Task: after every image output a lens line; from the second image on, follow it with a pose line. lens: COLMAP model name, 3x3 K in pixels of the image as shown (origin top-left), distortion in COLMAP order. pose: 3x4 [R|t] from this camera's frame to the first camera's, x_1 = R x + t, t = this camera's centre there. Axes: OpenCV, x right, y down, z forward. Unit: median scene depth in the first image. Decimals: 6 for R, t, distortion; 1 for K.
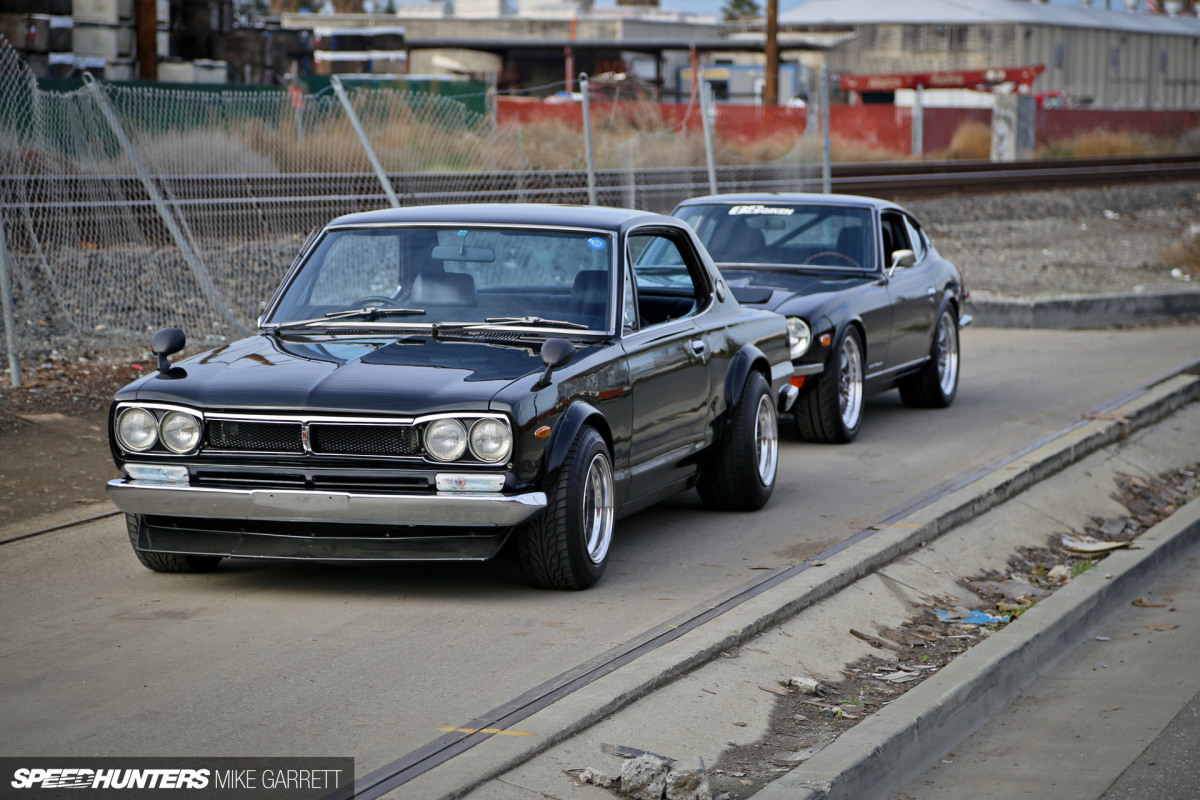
lens RADIAL K [[3381.2, 0, 577.9], [0, 3381.2, 404.2], [0, 0, 1]] dist [0.702367, 0.000000]
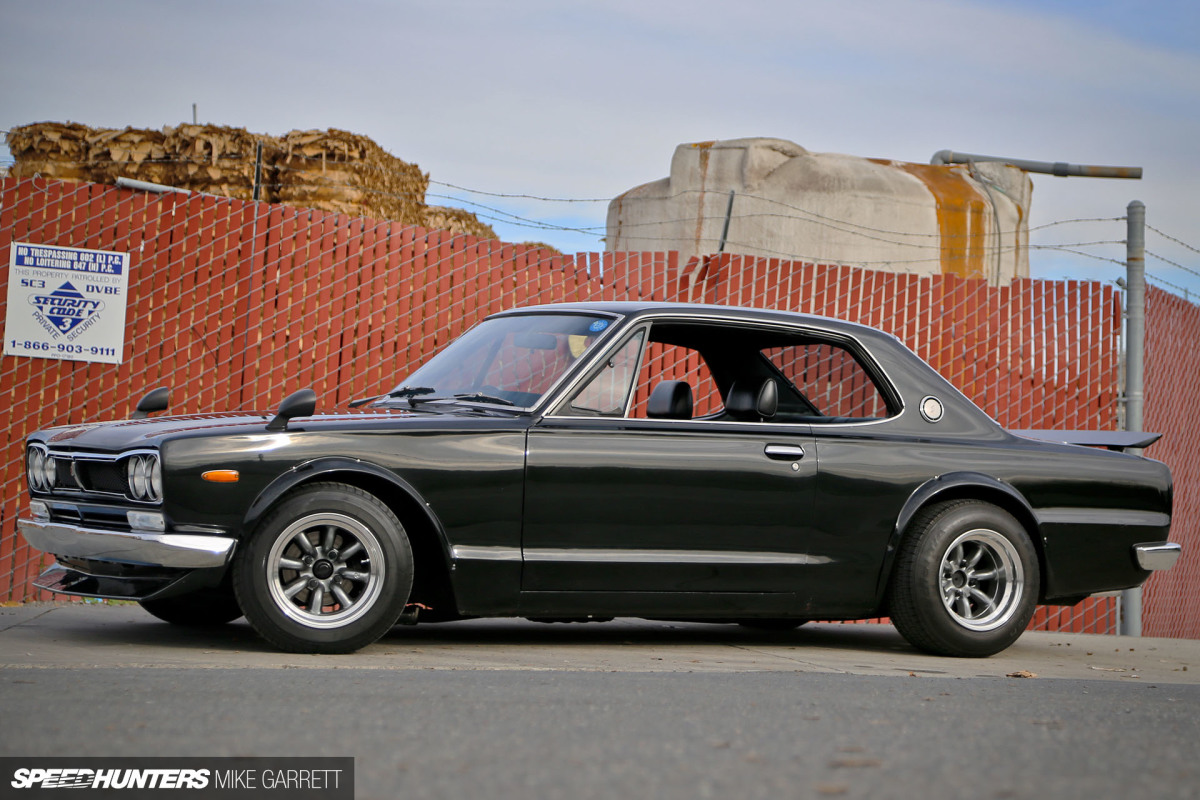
lens RADIAL K [[2958.9, 0, 664.0], [0, 2958.9, 371.5], [0, 0, 1]] dist [0.316792, 0.000000]
pose [[0.716028, 0.010261, -0.697996, 0.637063], [-0.098941, 0.991289, -0.086924, 0.038057], [0.691024, 0.131301, 0.710807, 0.448330]]
